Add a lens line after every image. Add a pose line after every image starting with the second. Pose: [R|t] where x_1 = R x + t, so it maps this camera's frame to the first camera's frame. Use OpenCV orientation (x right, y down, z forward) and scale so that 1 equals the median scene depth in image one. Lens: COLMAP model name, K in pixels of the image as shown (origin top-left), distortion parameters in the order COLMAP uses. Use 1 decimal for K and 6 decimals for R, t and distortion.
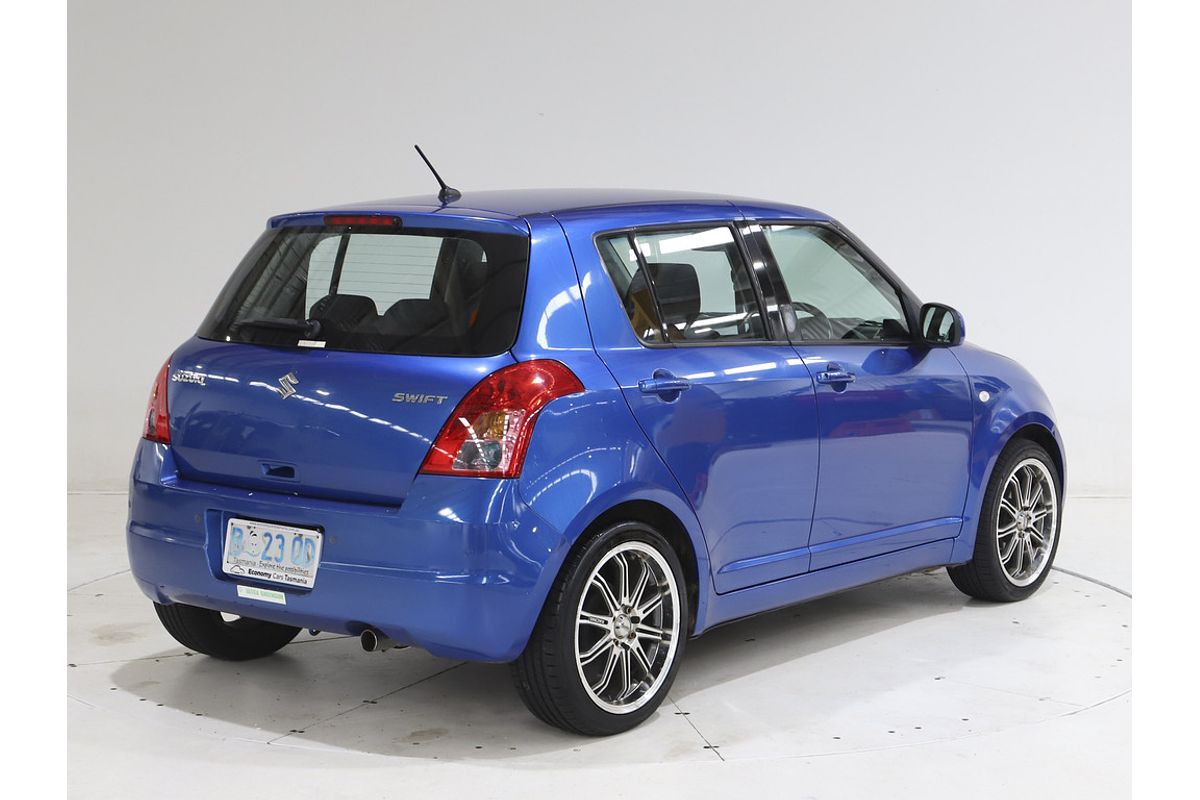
lens RADIAL K [[1620.6, 0, 599.8], [0, 1620.6, 404.9], [0, 0, 1]] dist [-0.113510, 0.000000]
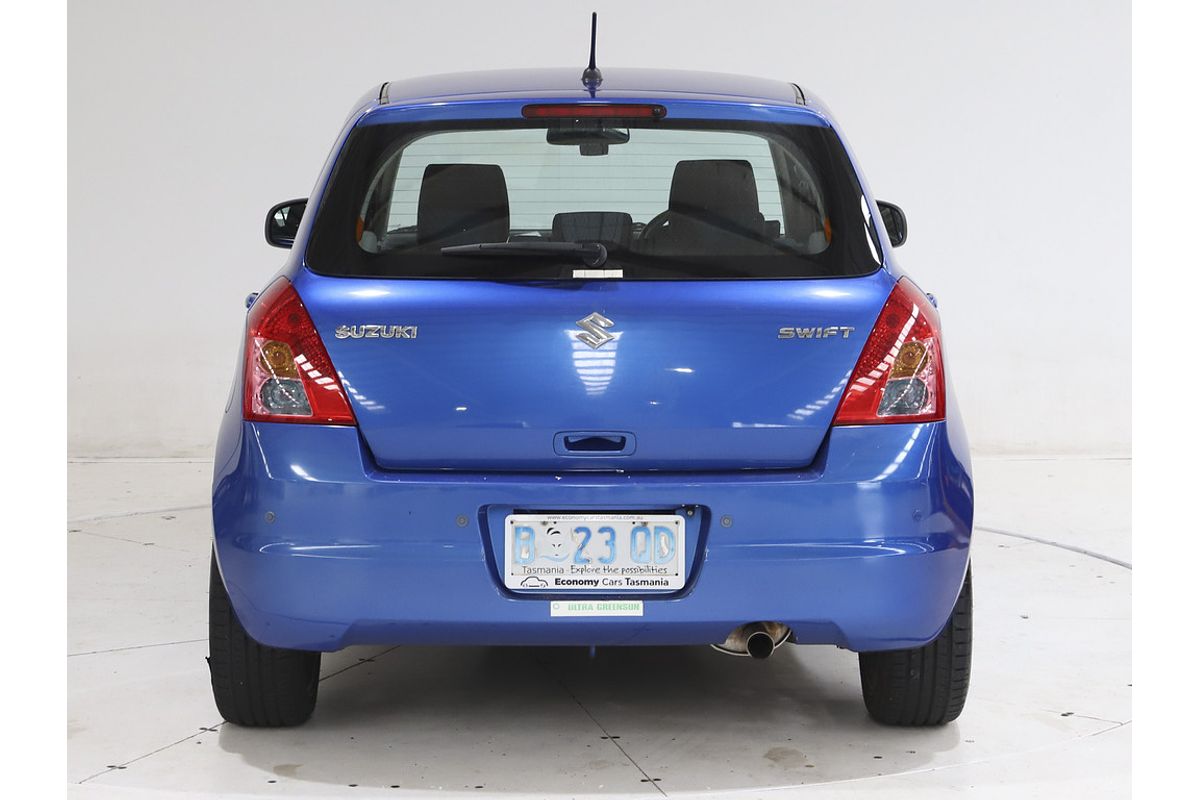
lens RADIAL K [[1926.6, 0, 600.0], [0, 1926.6, 395.2], [0, 0, 1]] dist [-0.121305, 0.000000]
pose [[0.871210, -0.087217, 0.483100, -0.628626], [0.069800, 0.996101, 0.053956, -0.030061], [-0.485923, -0.013286, 0.873901, 0.209658]]
